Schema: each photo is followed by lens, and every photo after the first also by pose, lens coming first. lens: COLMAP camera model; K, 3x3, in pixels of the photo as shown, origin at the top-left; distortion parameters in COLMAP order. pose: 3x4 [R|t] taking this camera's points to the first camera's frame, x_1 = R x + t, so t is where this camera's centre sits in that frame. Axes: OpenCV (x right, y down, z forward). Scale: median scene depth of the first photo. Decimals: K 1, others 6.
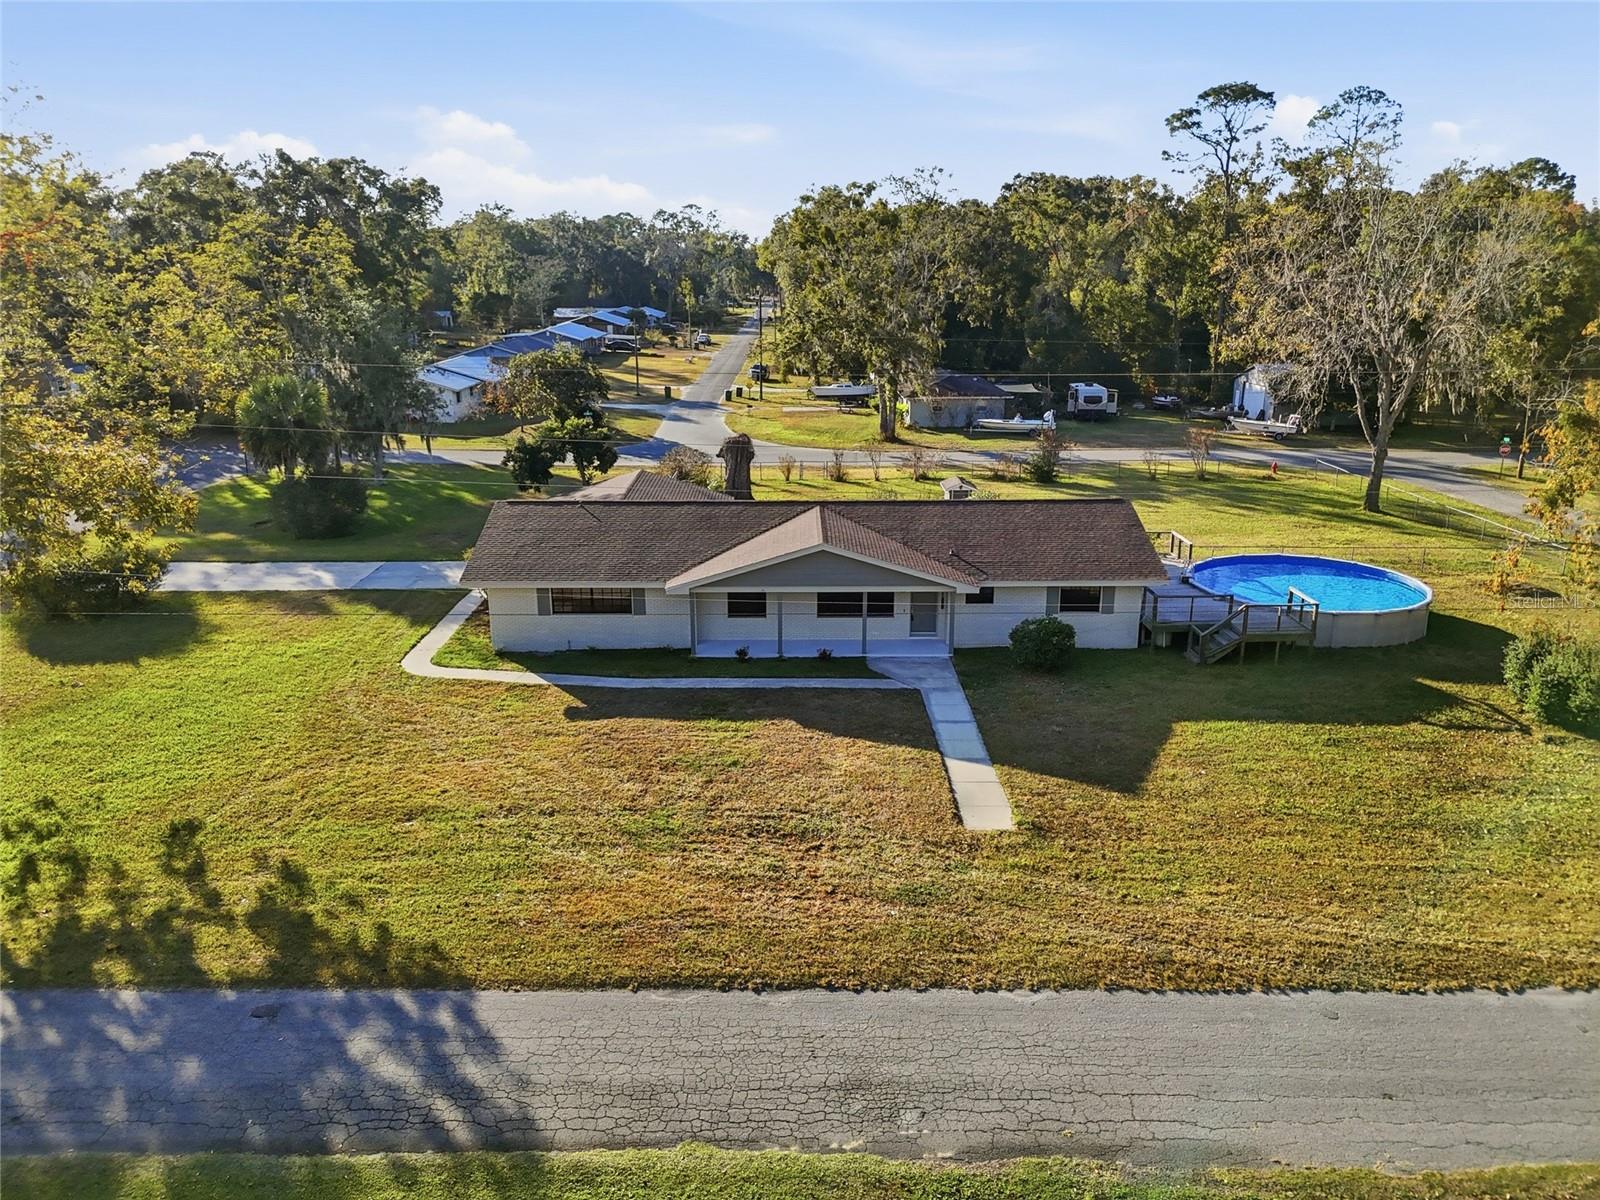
lens RADIAL K [[1156.5, 0, 800.0], [0, 1156.5, 600.0], [0, 0, 1]] dist [0.057913, -0.048699]
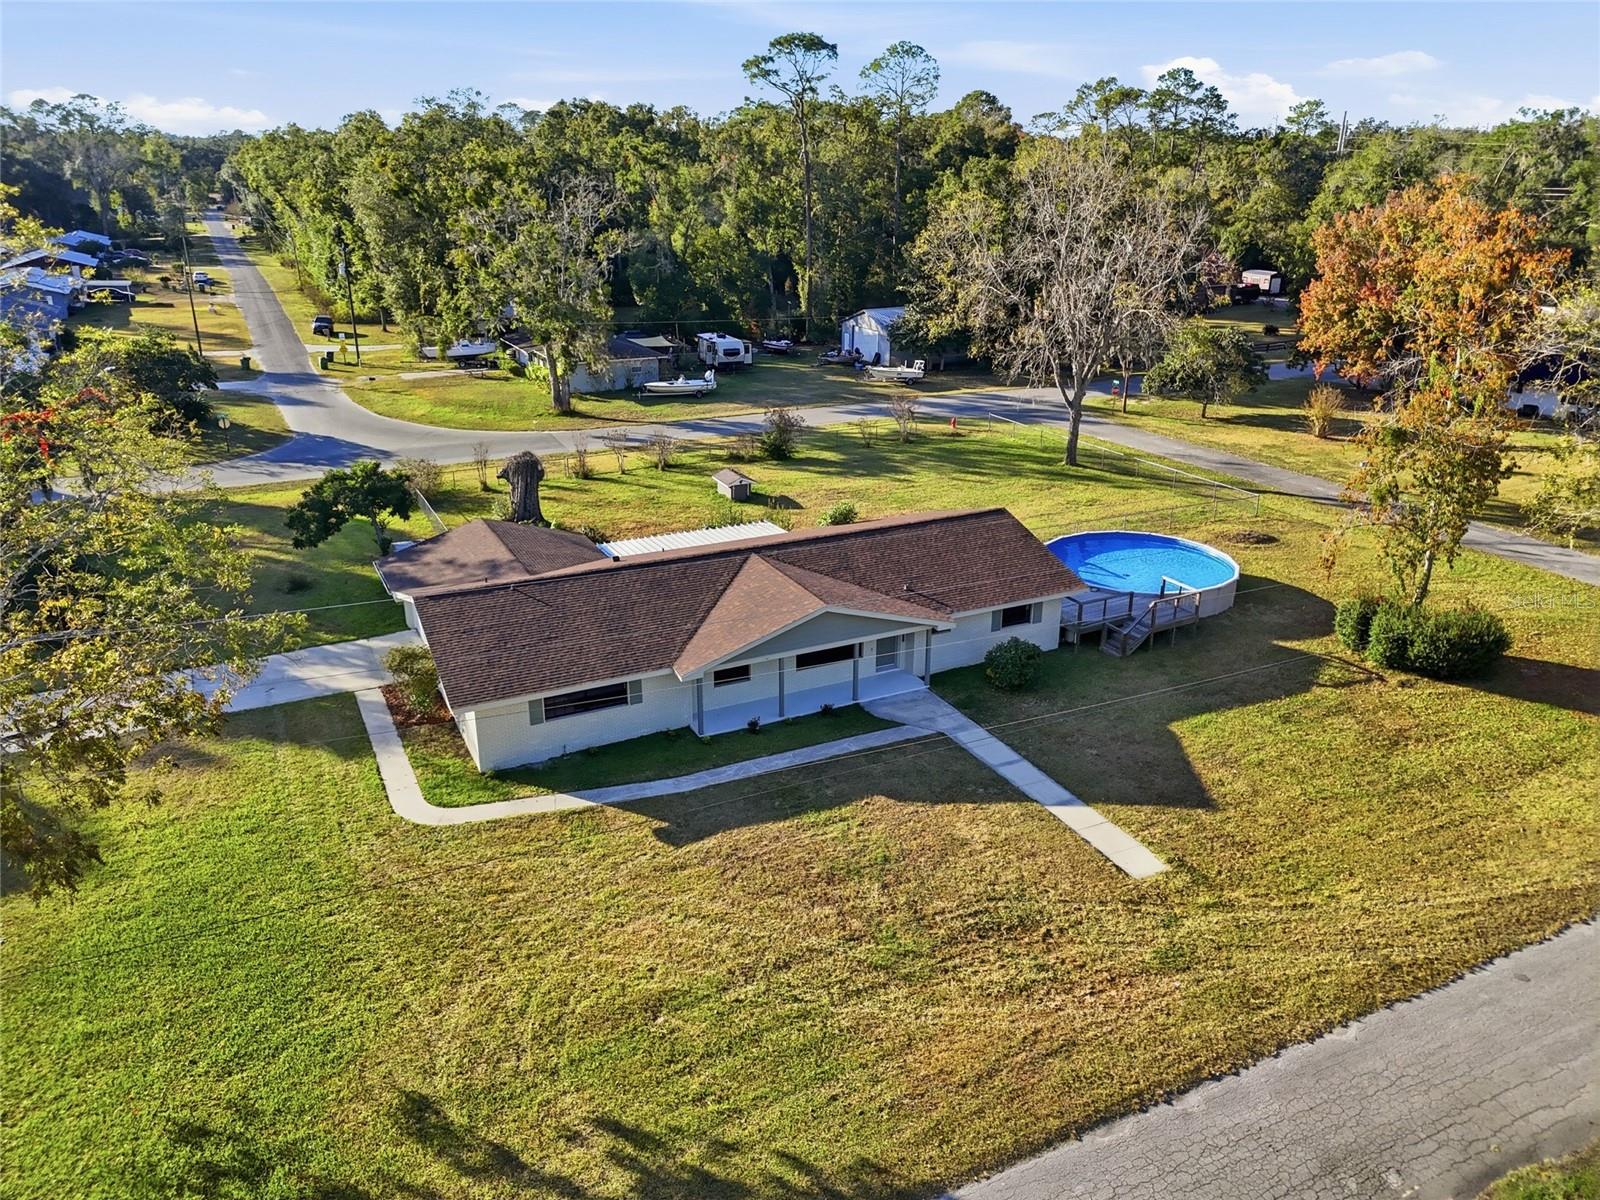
lens RADIAL K [[1156.5, 0, 800.0], [0, 1156.5, 600.0], [0, 0, 1]] dist [0.057913, -0.048699]
pose [[0.902563, -0.151668, 0.402959, -0.383284], [0.119062, 0.987326, 0.104935, -0.153227], [-0.413767, -0.046733, 0.909182, 0.084965]]
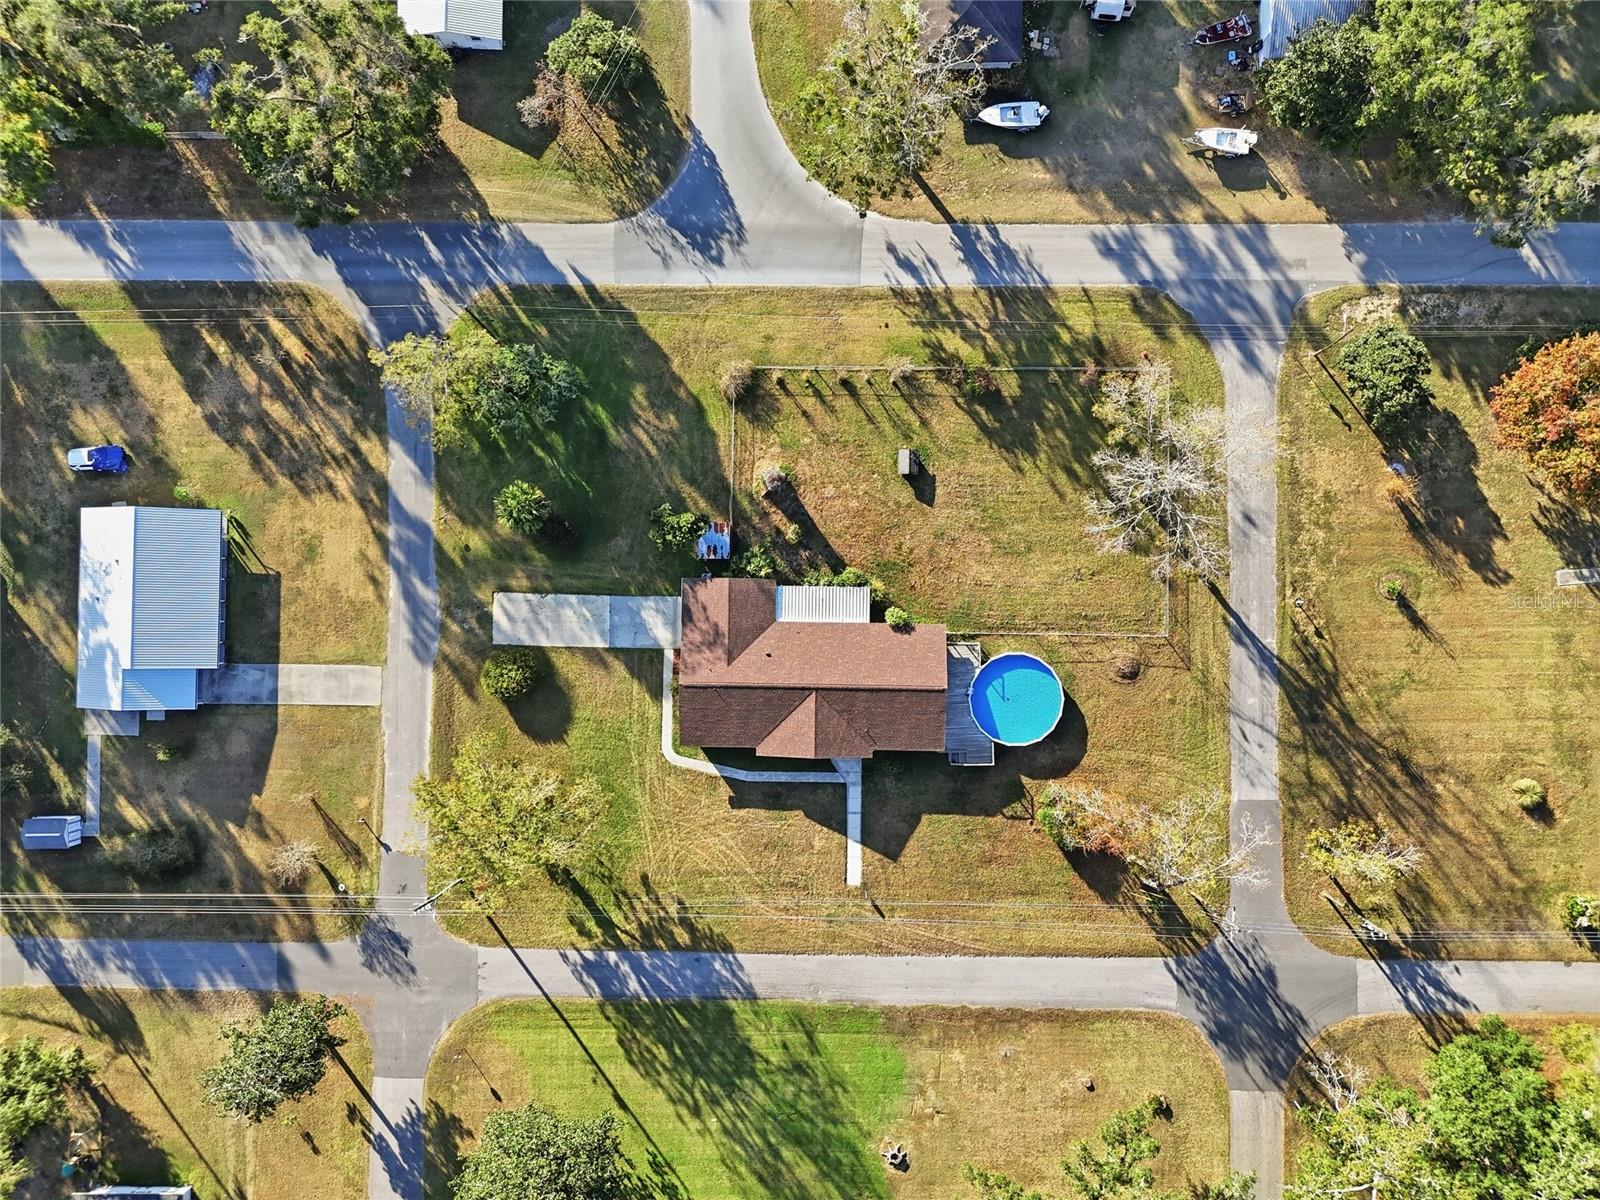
lens RADIAL K [[1156.5, 0, 800.0], [0, 1156.5, 600.0], [0, 0, 1]] dist [0.057913, -0.048699]
pose [[0.999091, 0.025189, -0.034404, 0.066411], [0.023613, 0.345007, 0.938303, -2.539871], [0.035504, -0.938262, 0.344099, 0.381605]]
